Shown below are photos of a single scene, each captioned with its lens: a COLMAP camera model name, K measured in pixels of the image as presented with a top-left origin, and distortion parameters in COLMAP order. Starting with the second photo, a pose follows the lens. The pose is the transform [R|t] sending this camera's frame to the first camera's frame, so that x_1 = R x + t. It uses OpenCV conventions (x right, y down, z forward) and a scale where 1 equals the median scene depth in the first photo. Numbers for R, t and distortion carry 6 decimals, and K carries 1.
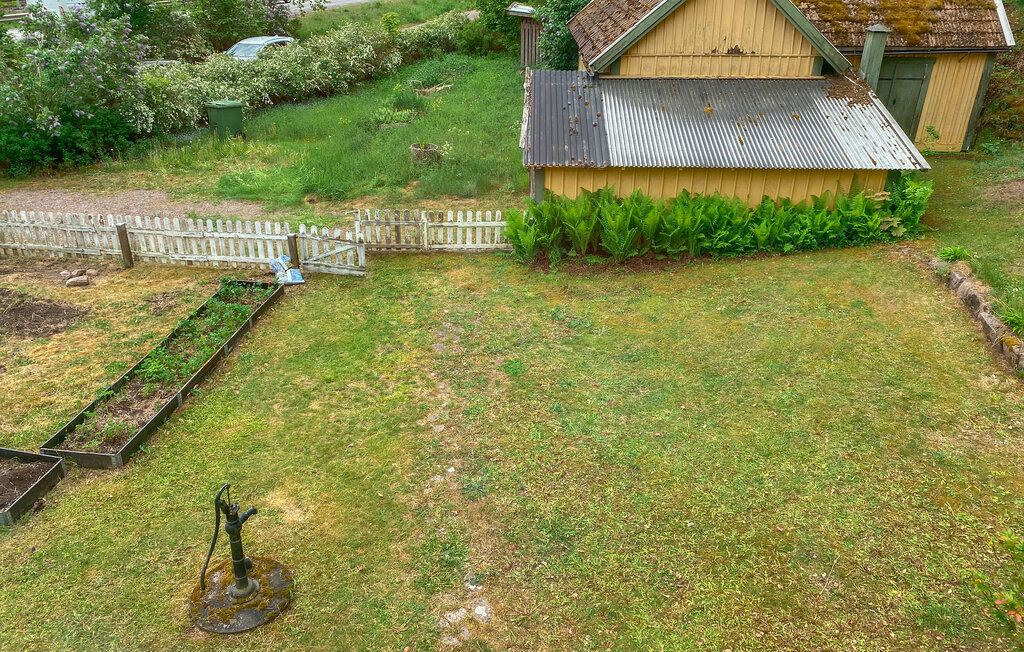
lens RADIAL K [[824.3, 0, 508.1], [0, 824.3, 331.0], [0, 0, 1]] dist [0.004076, -0.001987]
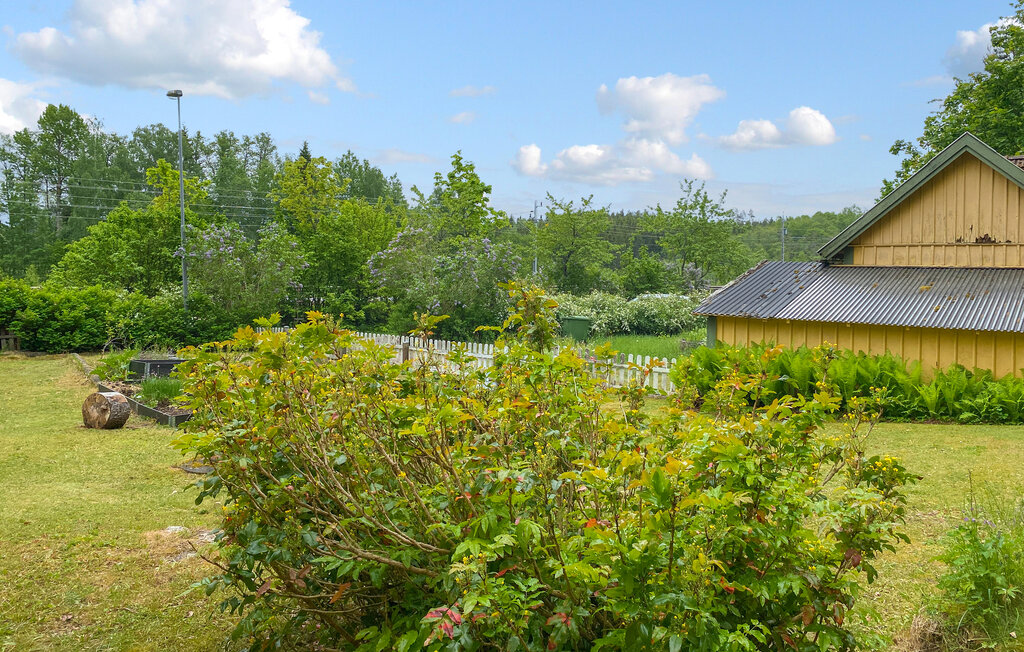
lens RADIAL K [[824.3, 0, 508.1], [0, 824.3, 331.0], [0, 0, 1]] dist [0.004076, -0.001987]
pose [[0.794171, 0.049907, -0.605641, 0.417628], [-0.287439, 0.908936, -0.302016, 0.185552], [0.535416, 0.413937, 0.736196, 0.078105]]
